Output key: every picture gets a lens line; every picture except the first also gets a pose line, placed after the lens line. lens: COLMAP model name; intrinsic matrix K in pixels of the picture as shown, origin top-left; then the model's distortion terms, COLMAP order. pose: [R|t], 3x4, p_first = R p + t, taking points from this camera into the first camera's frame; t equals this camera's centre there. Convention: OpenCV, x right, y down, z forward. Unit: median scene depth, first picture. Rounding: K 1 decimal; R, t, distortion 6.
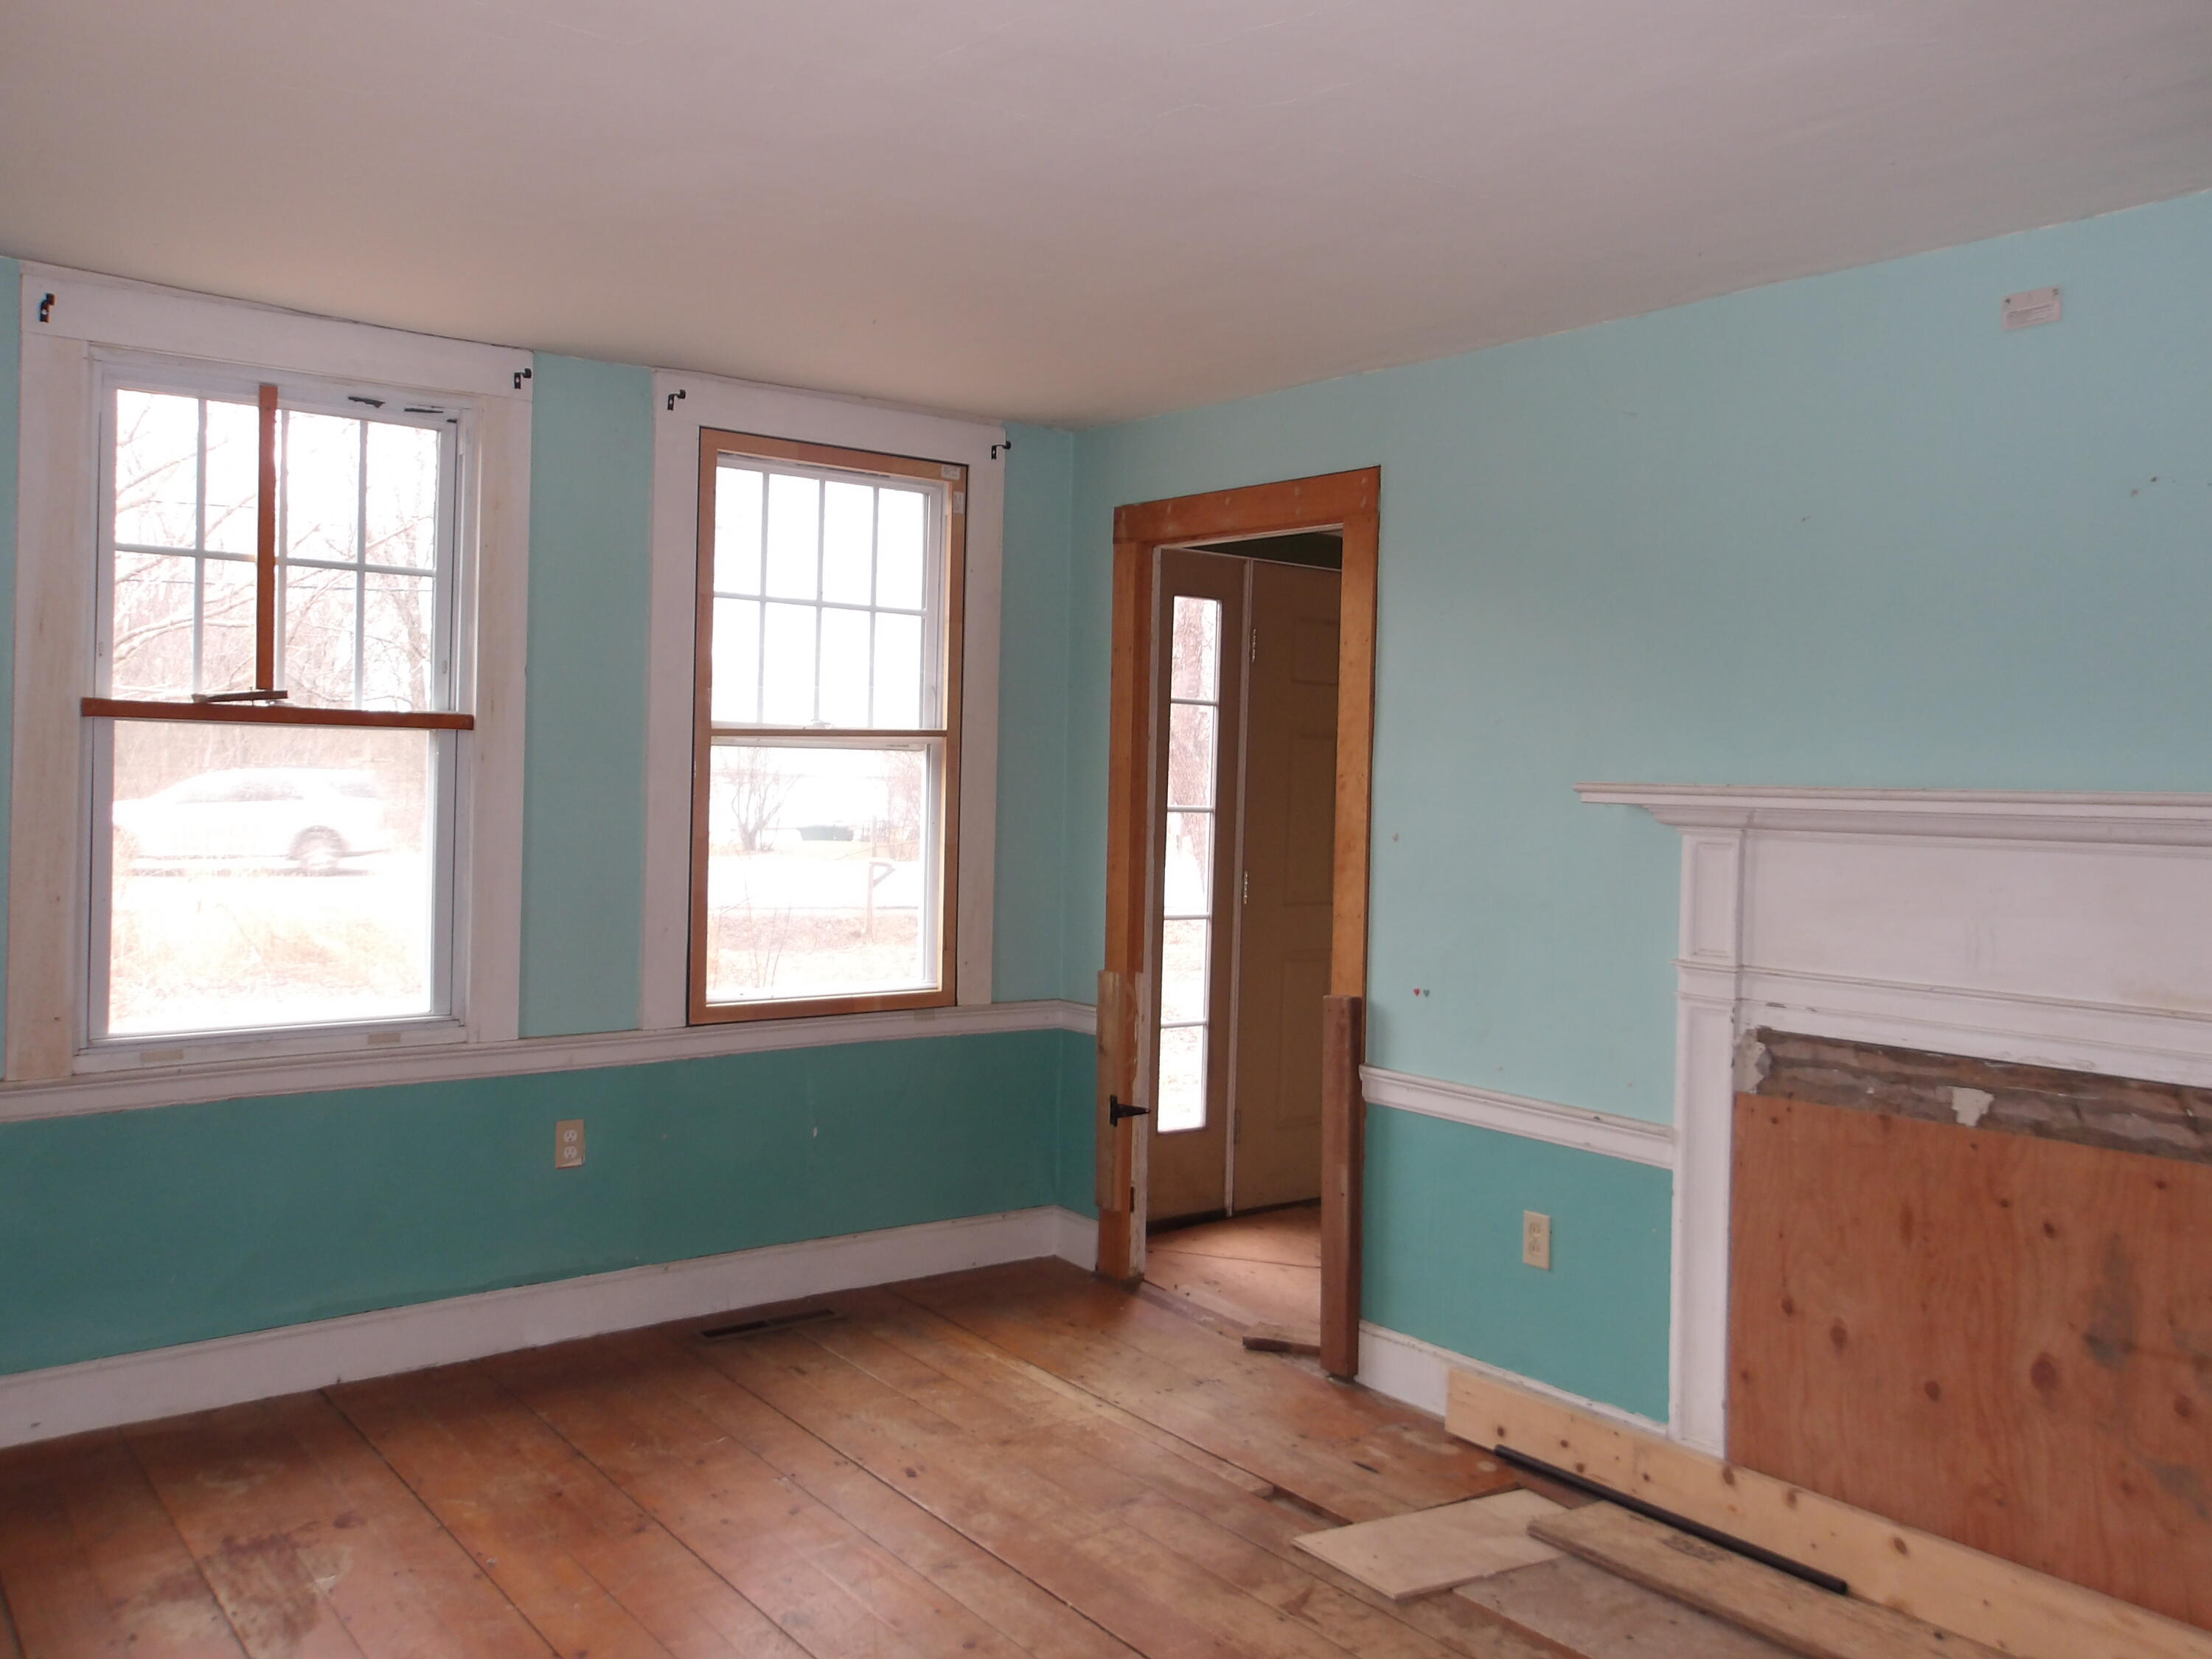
lens RADIAL K [[1809.2, 0, 1098.9], [0, 1809.2, 801.3], [0, 0, 1]] dist [-0.004394, 0.033572]
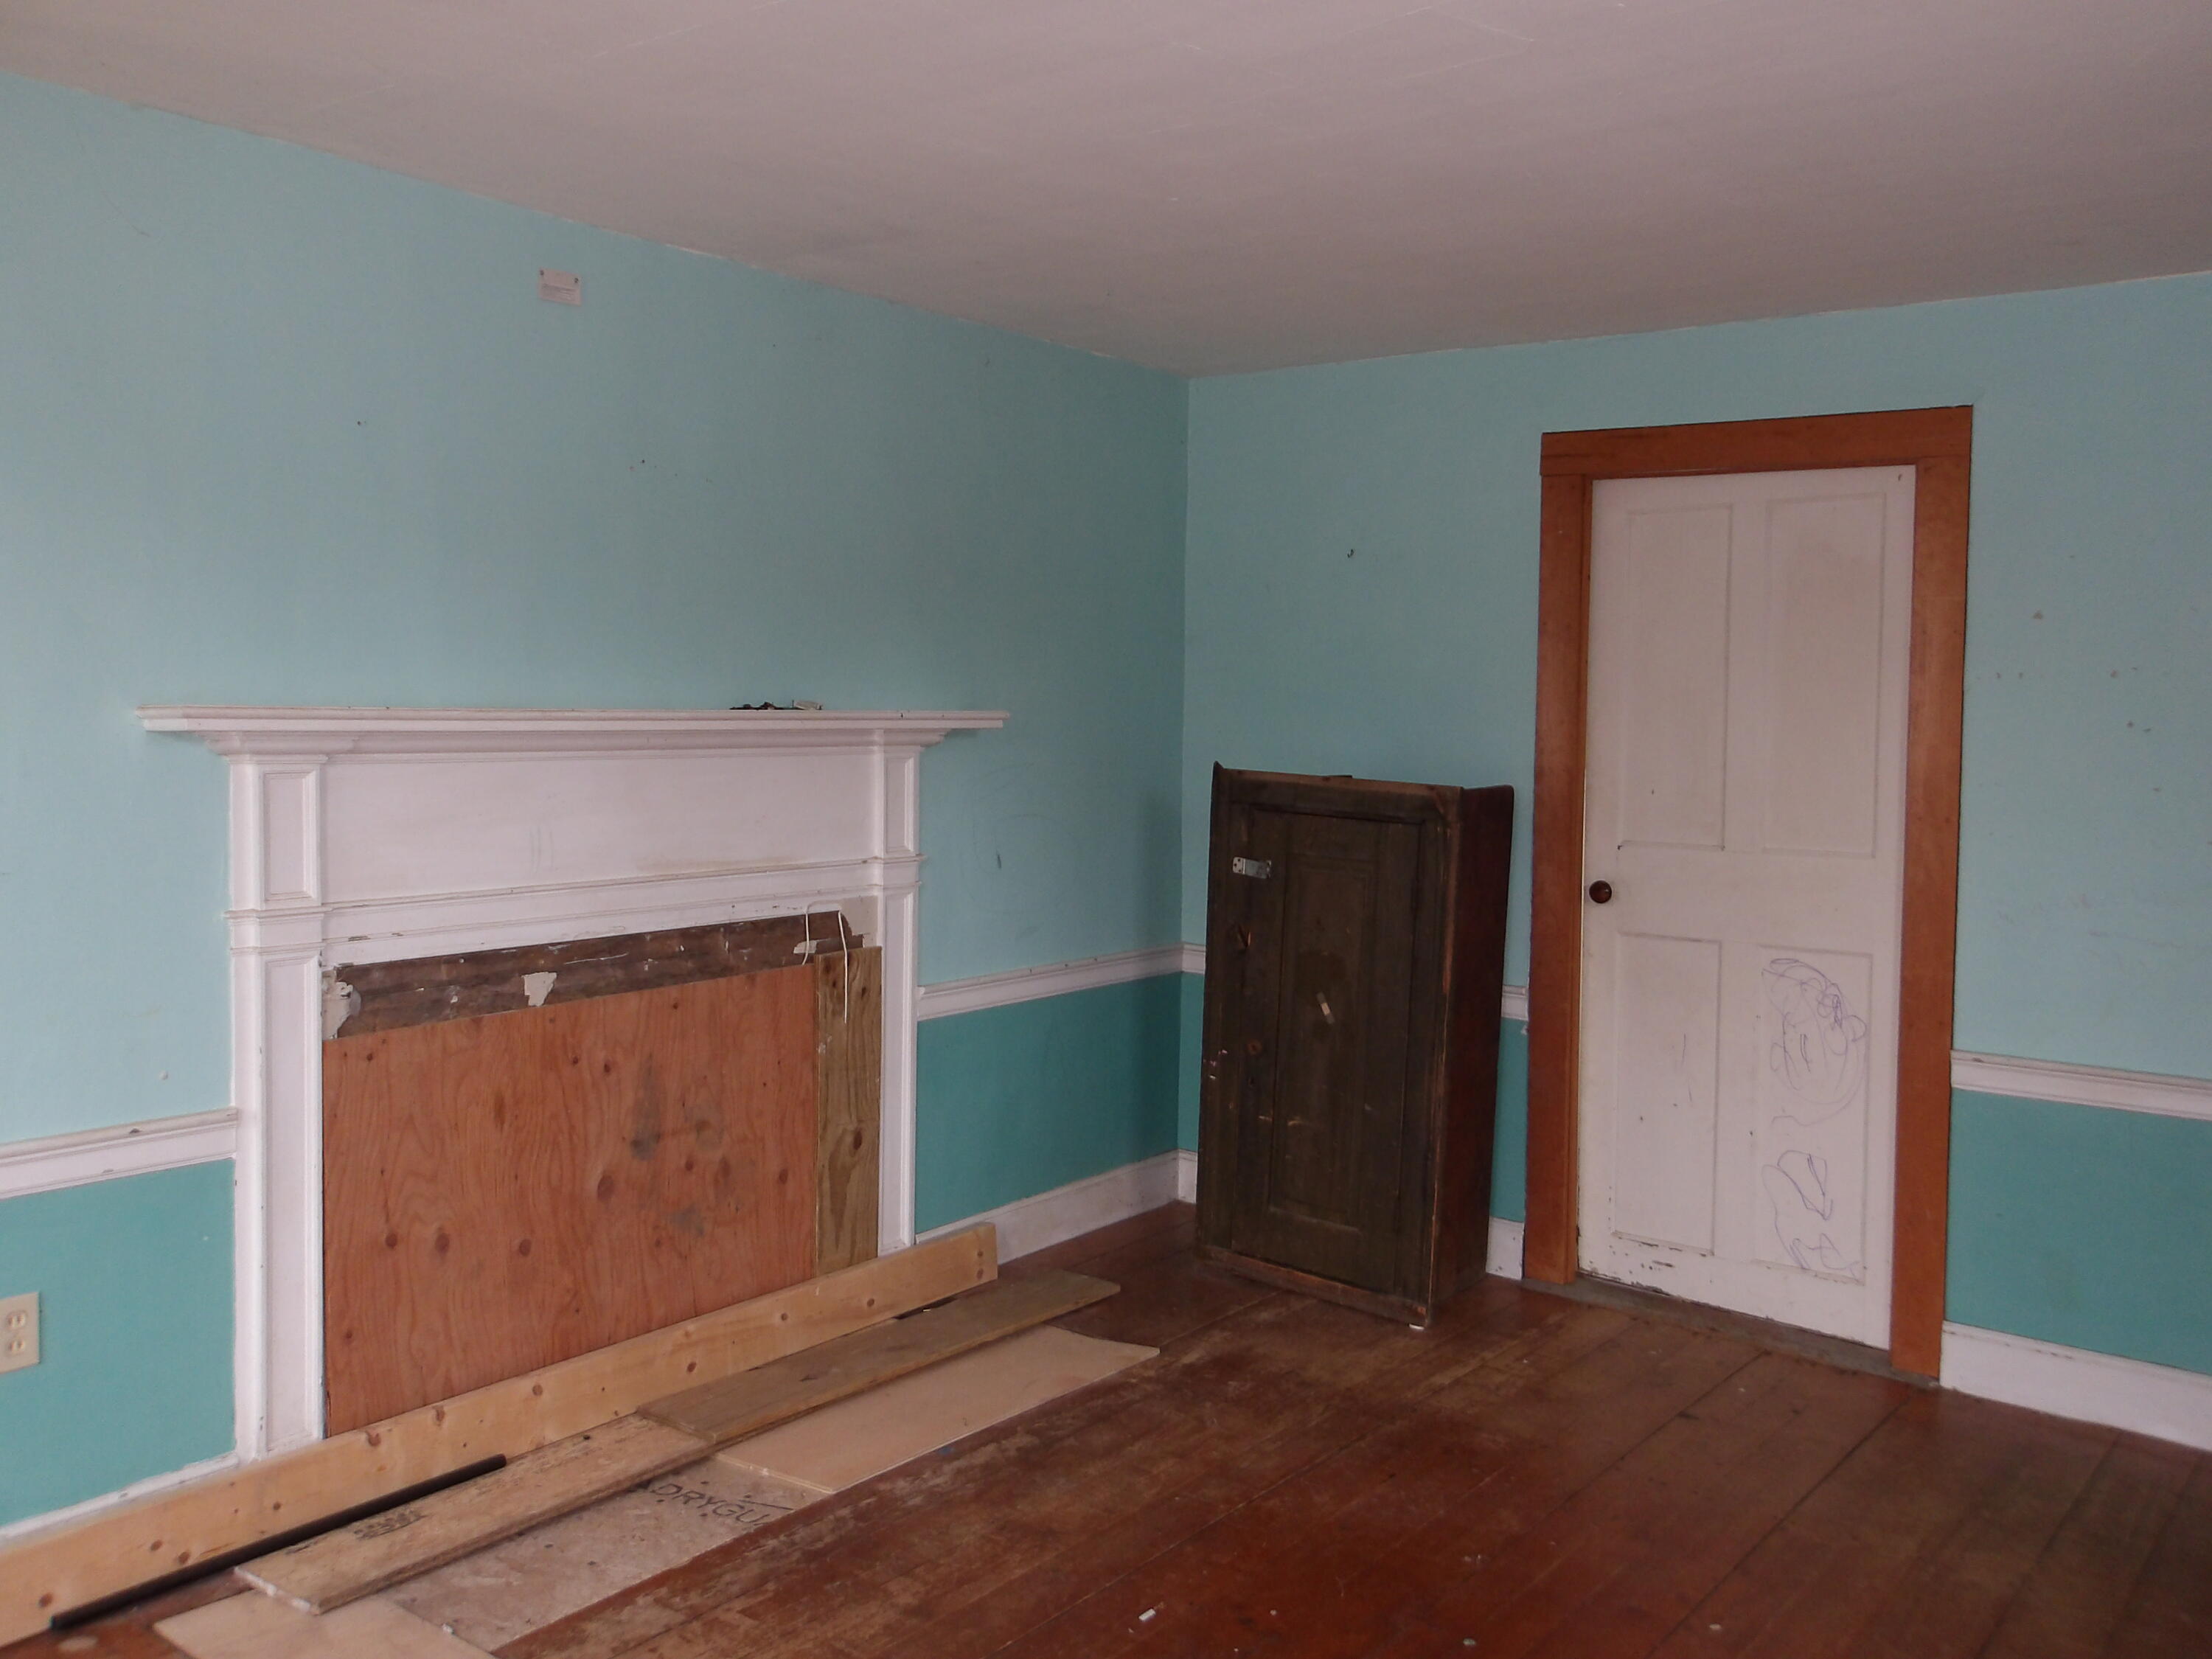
lens RADIAL K [[1809.2, 0, 1098.9], [0, 1809.2, 801.3], [0, 0, 1]] dist [-0.004394, 0.033572]
pose [[-0.245220, -0.076007, 0.966483, -0.589479], [-0.006695, 0.997031, 0.076710, -0.031779], [-0.969444, 0.012340, -0.245001, 0.800565]]
